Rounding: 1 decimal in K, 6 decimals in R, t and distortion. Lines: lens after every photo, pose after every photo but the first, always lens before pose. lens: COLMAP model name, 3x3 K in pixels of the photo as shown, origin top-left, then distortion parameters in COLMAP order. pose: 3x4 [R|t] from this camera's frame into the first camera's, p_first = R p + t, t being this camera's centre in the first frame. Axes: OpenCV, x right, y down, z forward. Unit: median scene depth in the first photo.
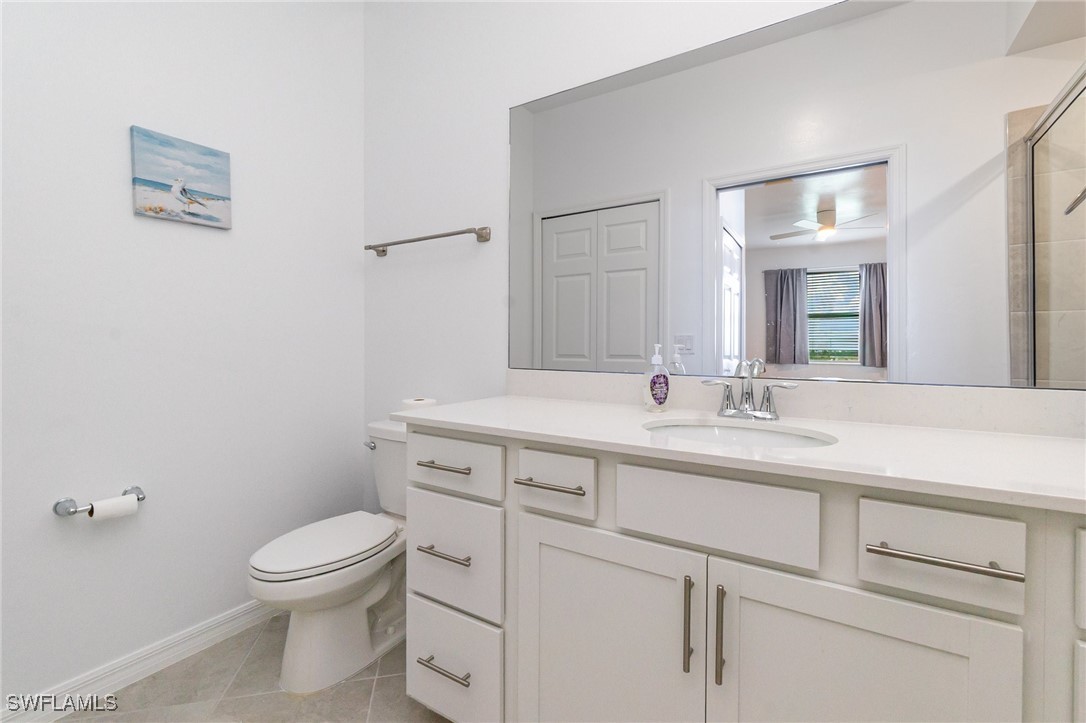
lens RADIAL K [[492.5, 0, 543.0], [0, 492.5, 361.5], [0, 0, 1]] dist [-0.000458, 0.000007]
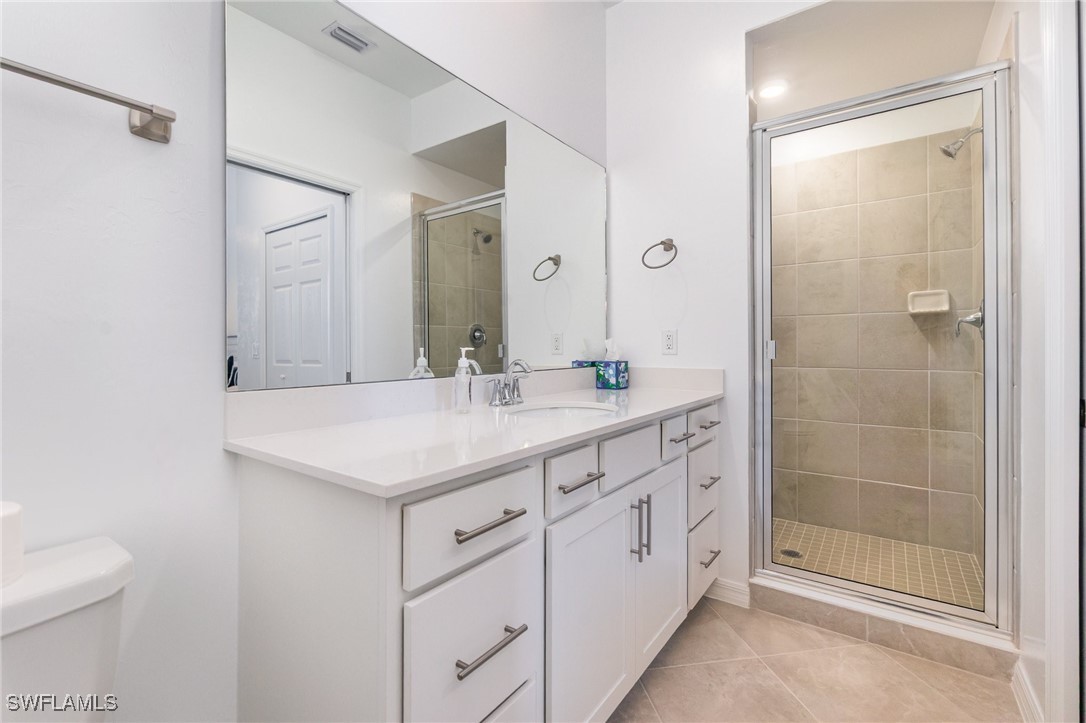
lens RADIAL K [[472.2, 0, 551.5], [0, 472.2, 360.4], [0, 0, 1]] dist [-0.001799, -0.000240]
pose [[0.045644, -0.028384, 0.998554, -0.503421], [0.023172, 0.999357, 0.027347, -0.019313], [-0.998689, 0.021890, 0.046273, 0.514760]]
